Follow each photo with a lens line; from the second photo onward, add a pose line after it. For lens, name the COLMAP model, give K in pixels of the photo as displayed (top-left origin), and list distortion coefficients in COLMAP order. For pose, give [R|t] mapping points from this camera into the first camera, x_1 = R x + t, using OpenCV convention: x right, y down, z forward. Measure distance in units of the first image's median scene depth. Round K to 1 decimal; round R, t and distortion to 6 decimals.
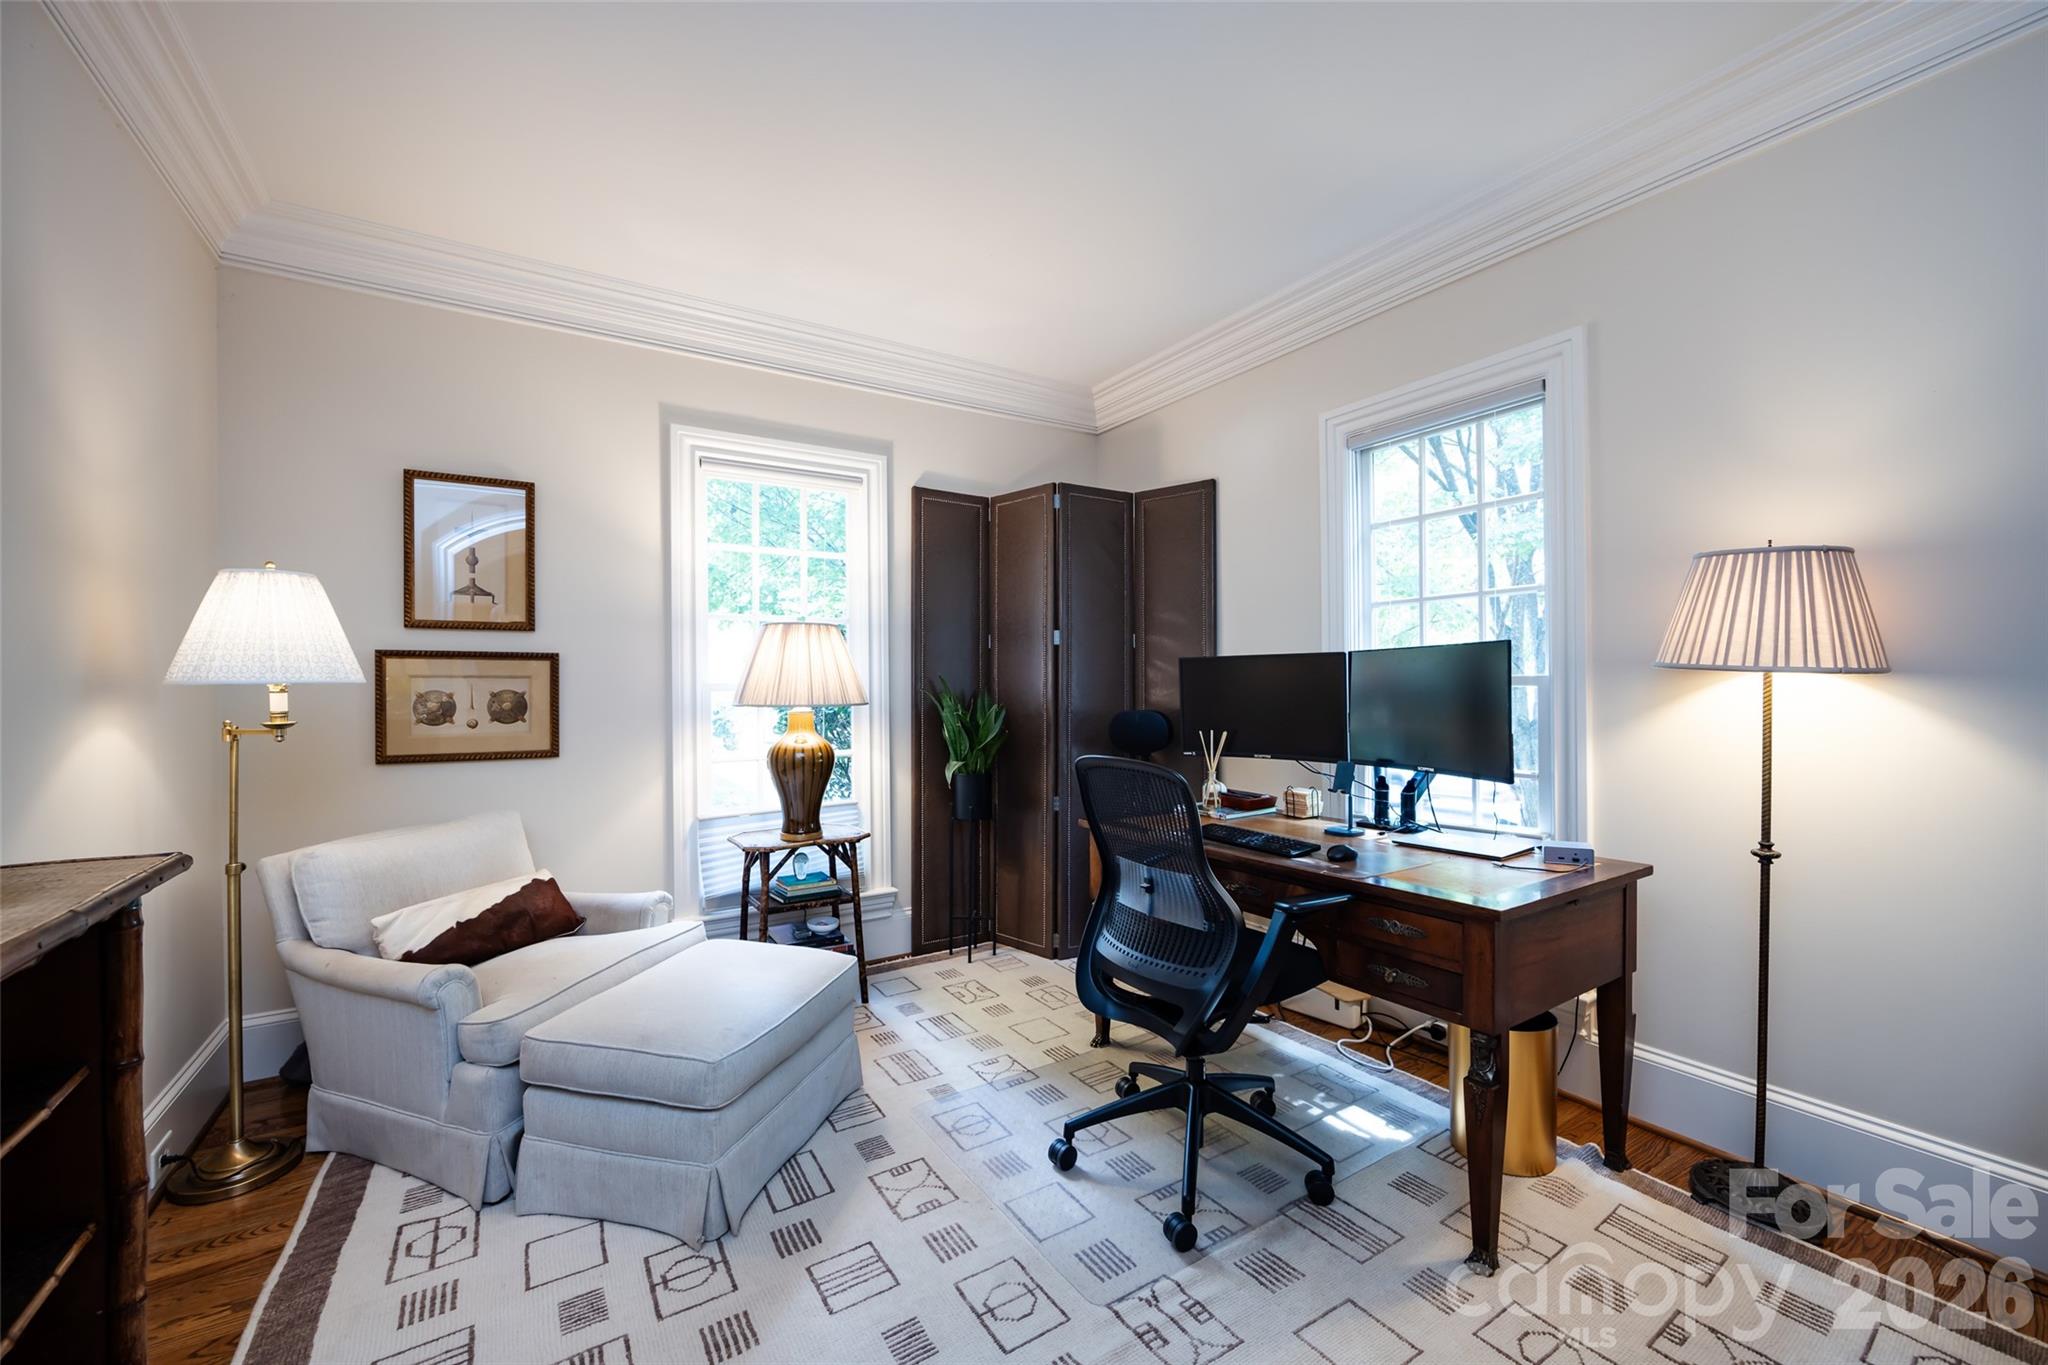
lens RADIAL K [[803.4, 0, 1016.7], [0, 803.4, 686.2], [0, 0, 1]] dist [0.004327, -0.000003]
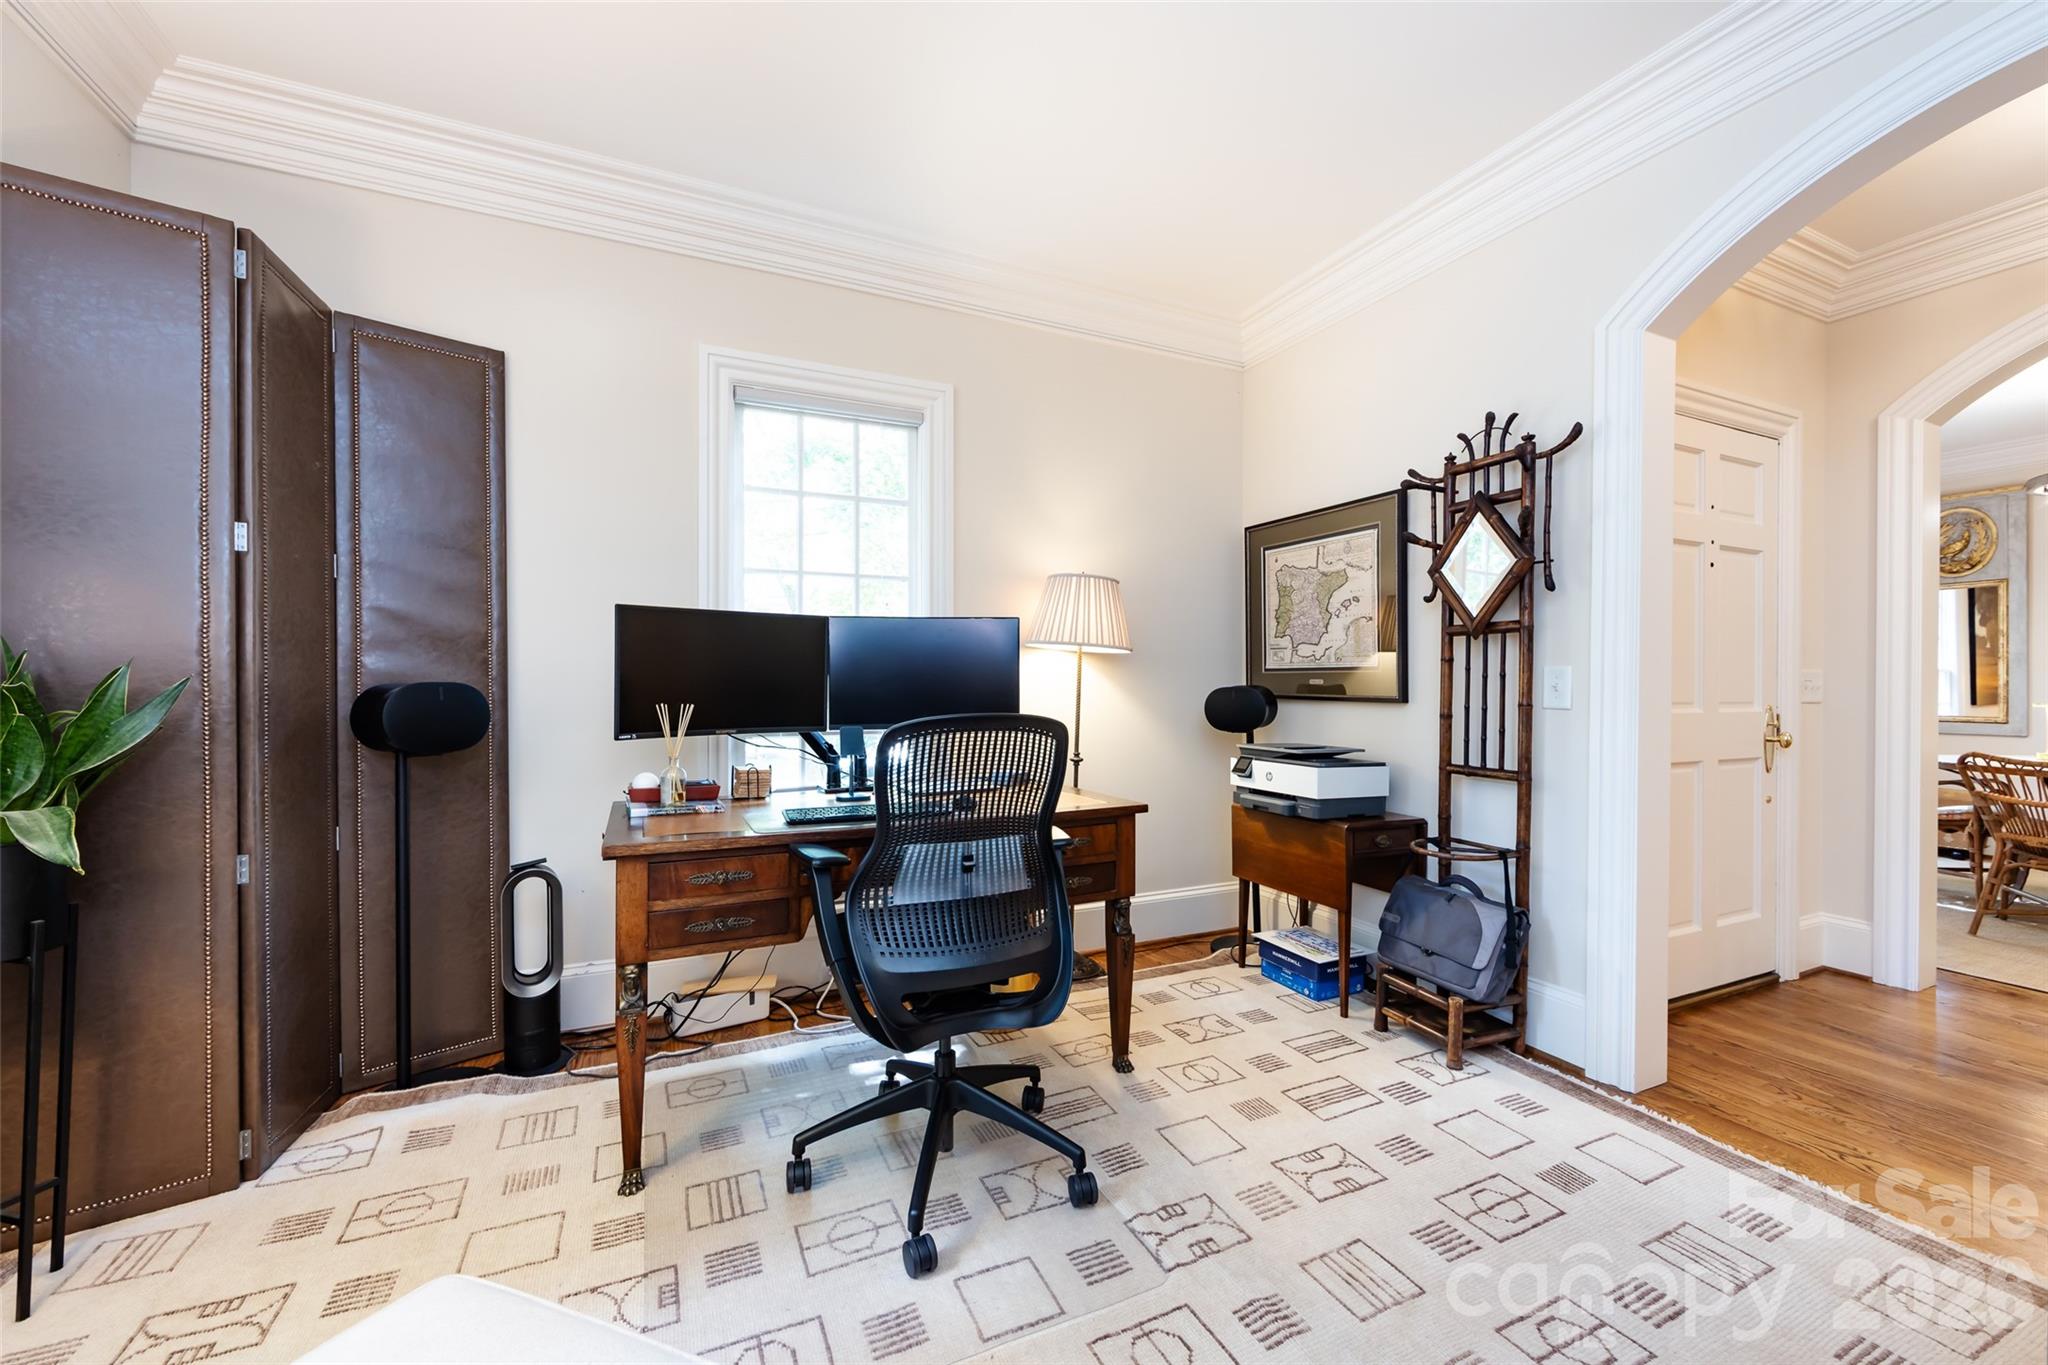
lens RADIAL K [[803.4, 0, 1020.0], [0, 803.4, 688.8], [0, 0, 1]] dist [0.004327, -0.000003]
pose [[0.142313, 0.002166, 0.989819, -0.506196], [-0.002134, 0.999996, -0.001882, 0.045017], [-0.989819, -0.001845, 0.142317, 0.608150]]
